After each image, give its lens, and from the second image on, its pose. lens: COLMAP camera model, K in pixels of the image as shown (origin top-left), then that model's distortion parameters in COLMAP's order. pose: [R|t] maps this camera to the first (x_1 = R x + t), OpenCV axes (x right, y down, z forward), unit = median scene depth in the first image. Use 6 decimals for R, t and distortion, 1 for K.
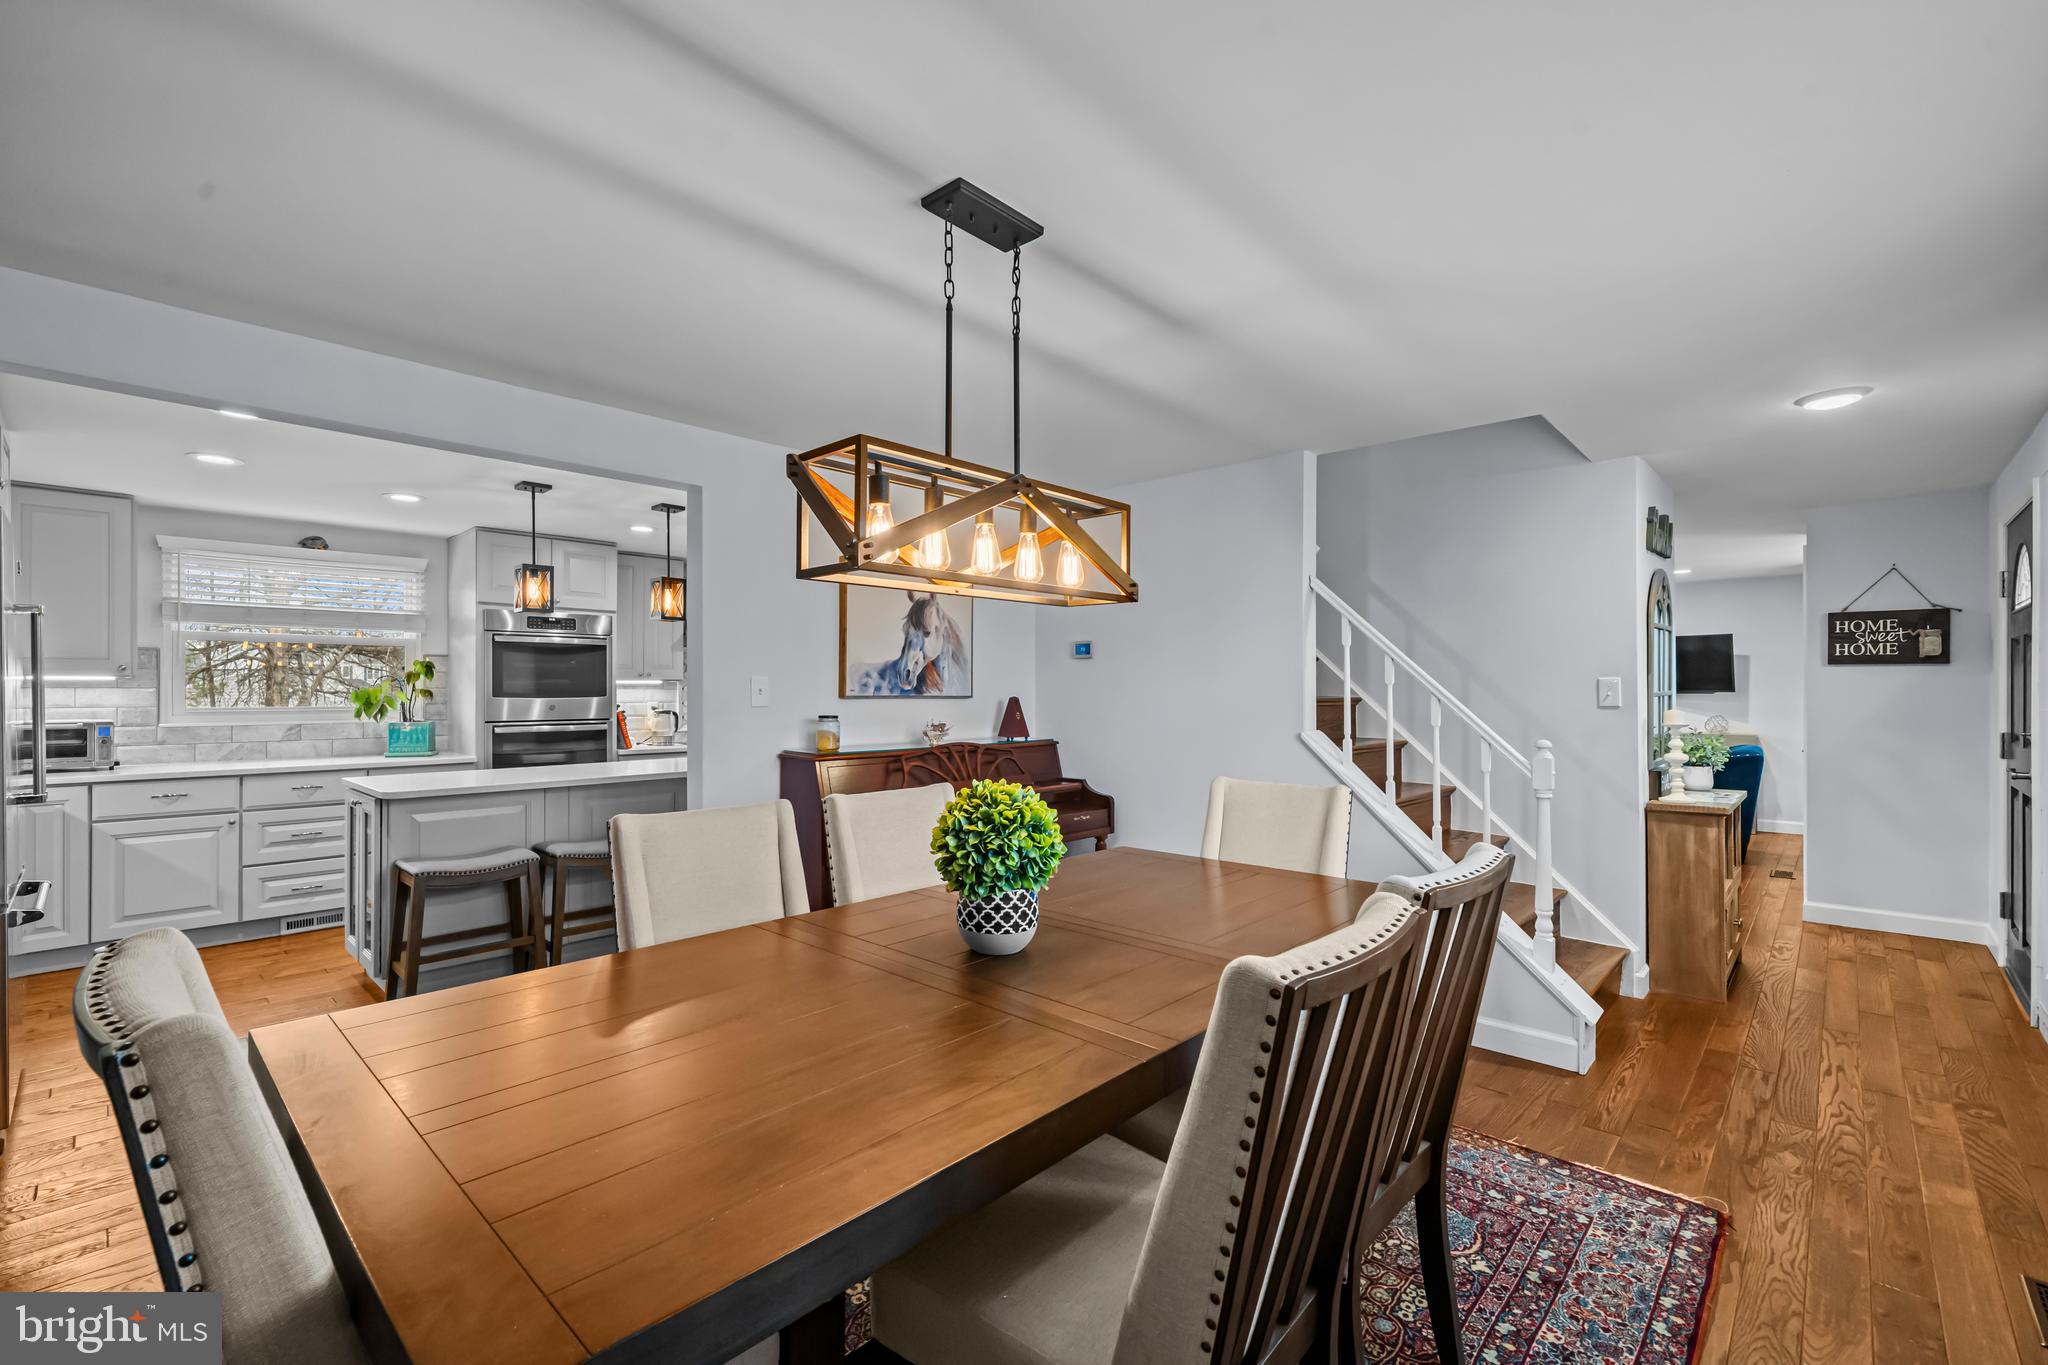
lens RADIAL K [[851.9, 0, 974.1], [0, 851.9, 687.4], [0, 0, 1]] dist [0.008822, -0.000061]
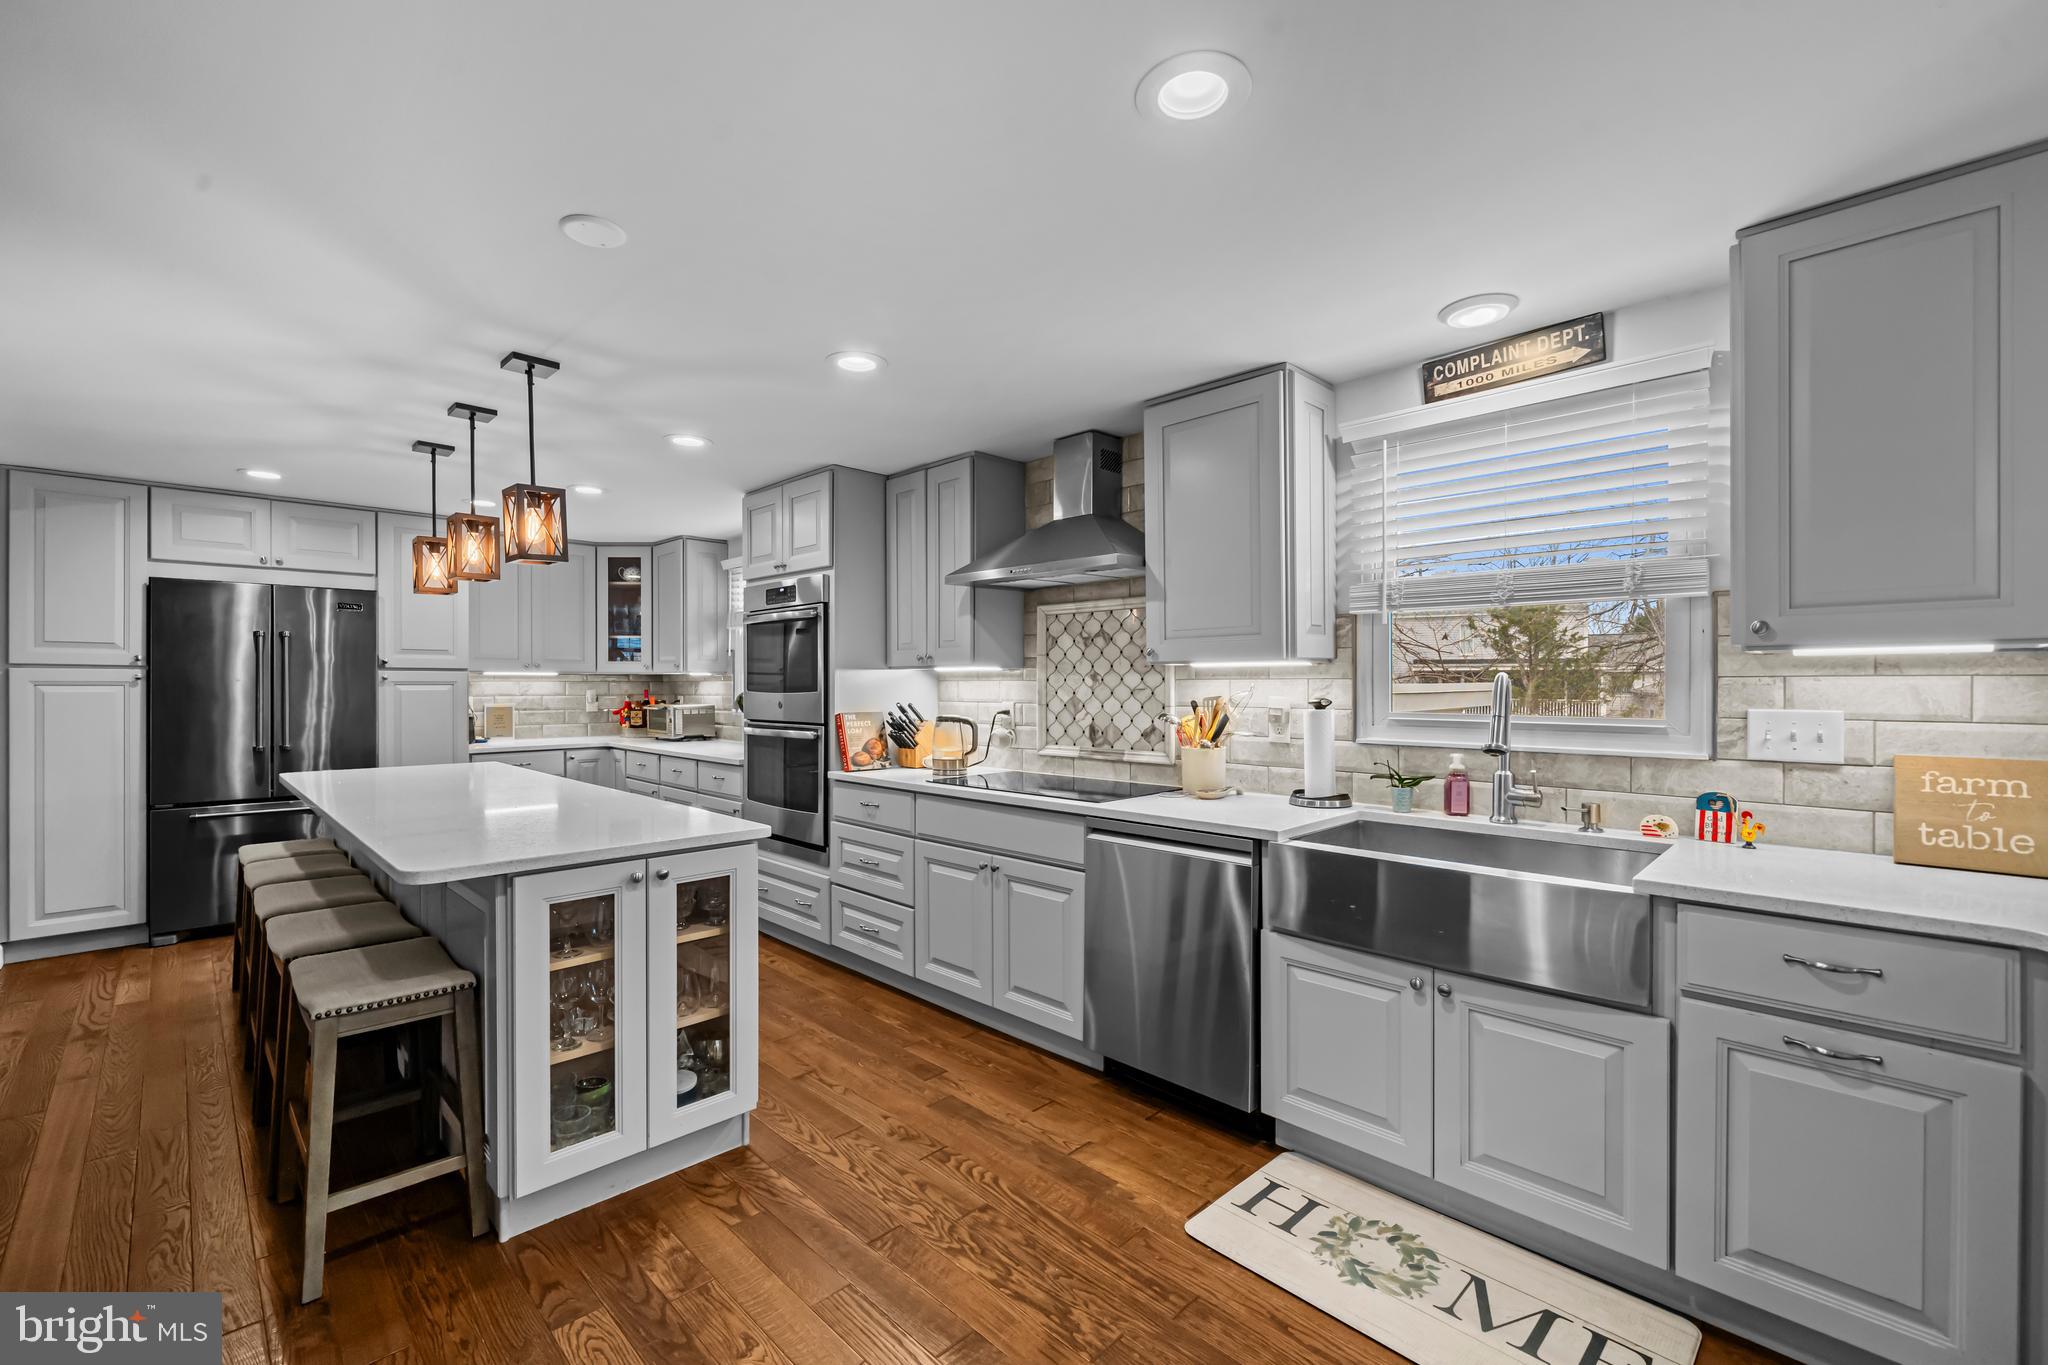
lens RADIAL K [[856.7, 0, 1005.9], [0, 856.7, 687.3], [0, 0, 1]] dist [-0.001184, 0.000078]
pose [[-0.023576, 0.005816, -0.999705, 0.295610], [0.004431, 0.999974, 0.005713, 0.004201], [0.999712, -0.004295, -0.023601, 1.338640]]
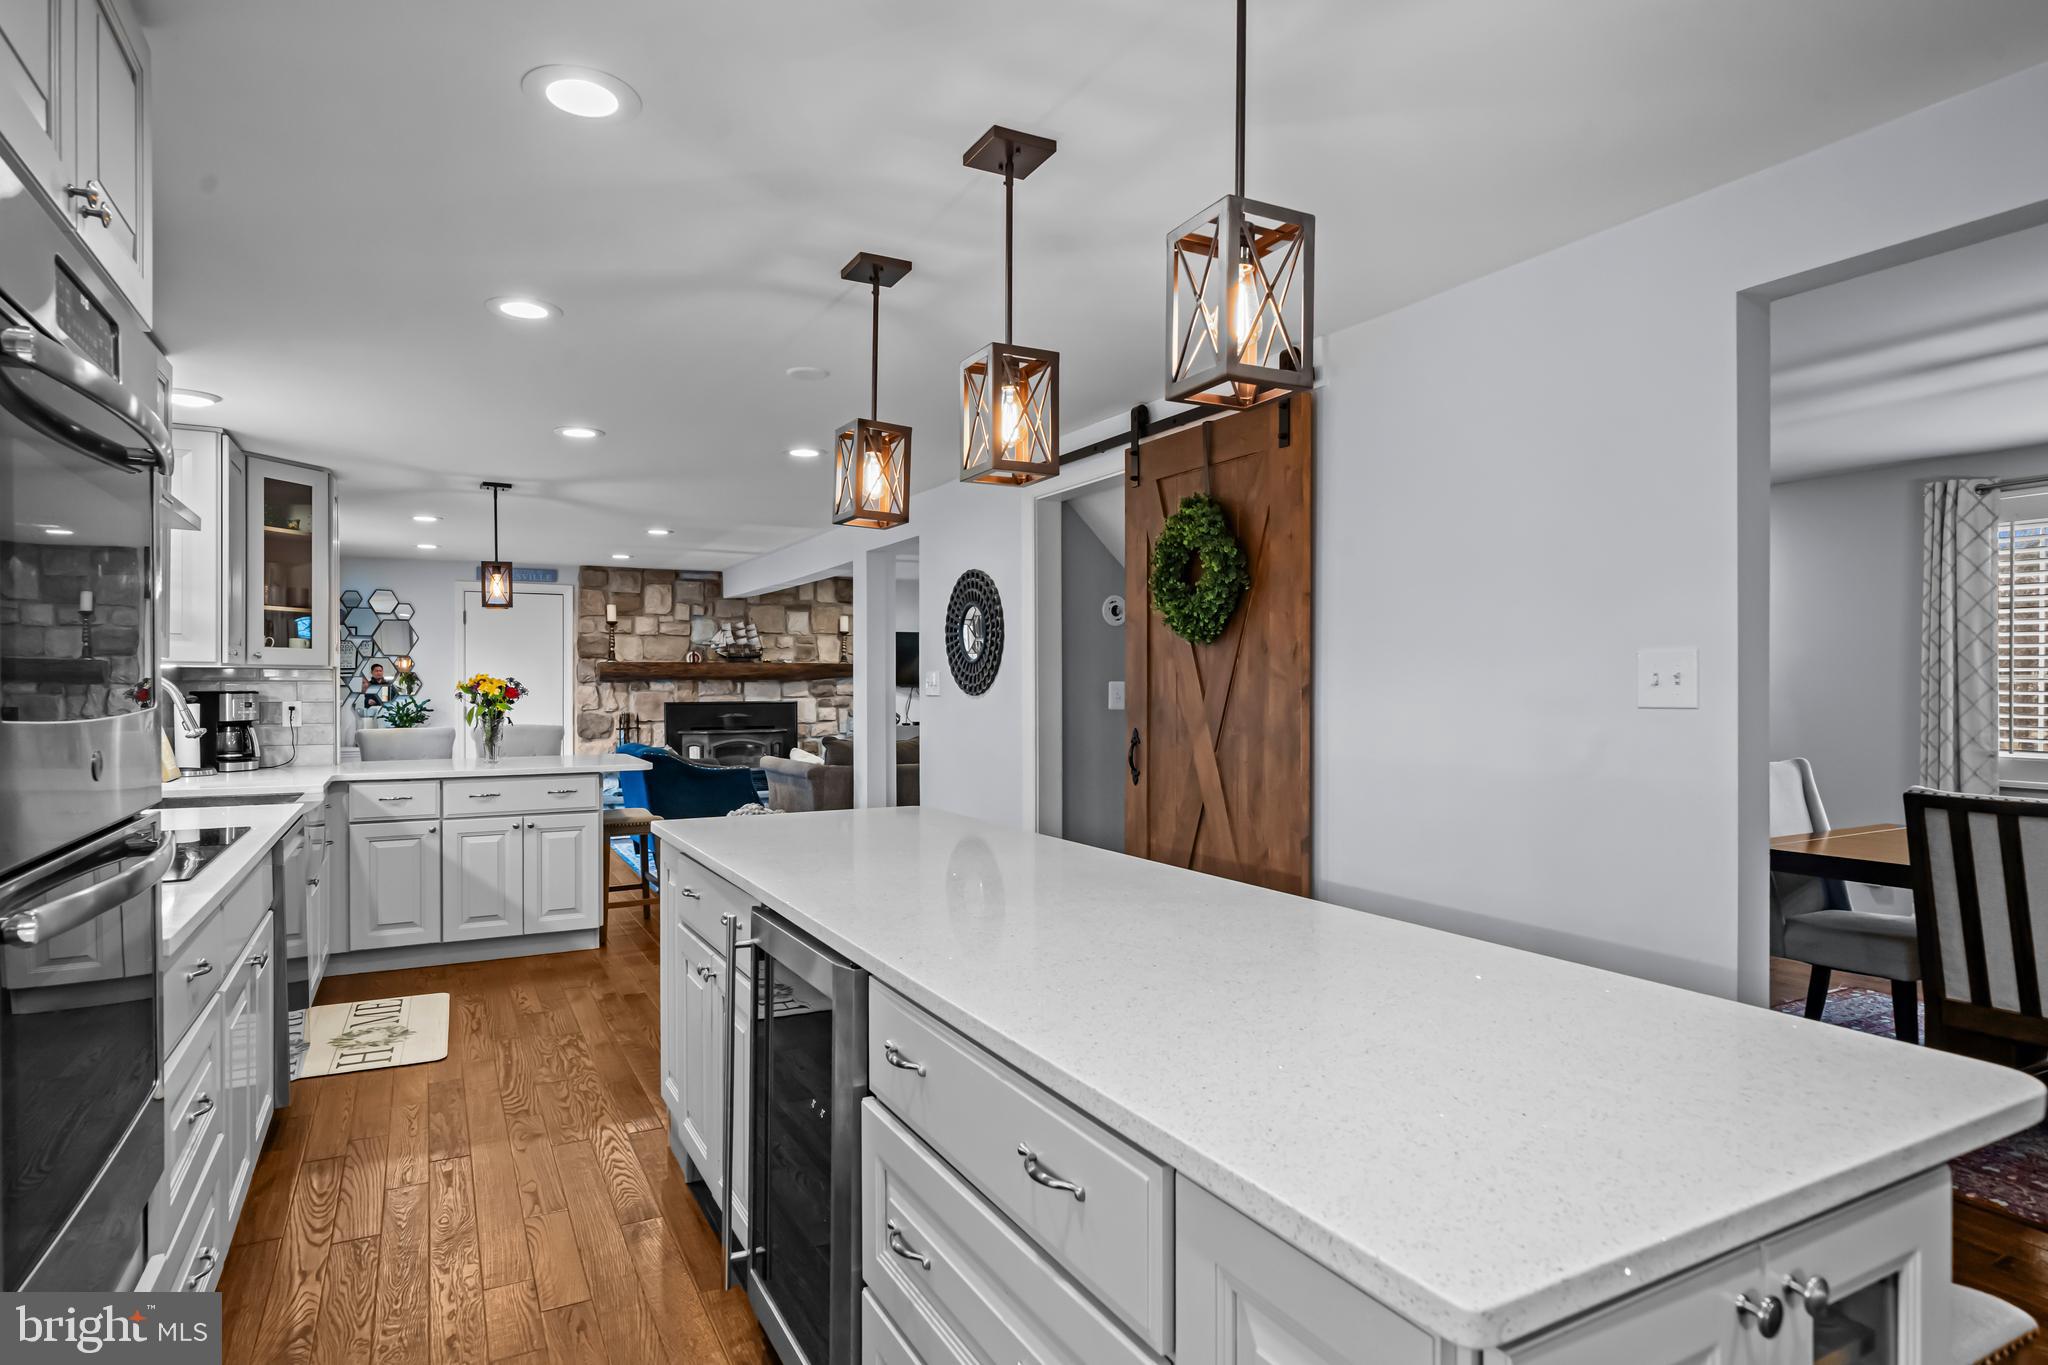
lens RADIAL K [[1103.3, 0, 1014.6], [0, 1103.3, 688.9], [0, 0, 1]] dist [-0.000942, -0.000093]
pose [[0.303396, -0.003126, 0.952859, -0.727443], [-0.002516, 0.999989, 0.004081, 0.004670], [-0.952861, -0.003636, 0.303385, 0.800730]]
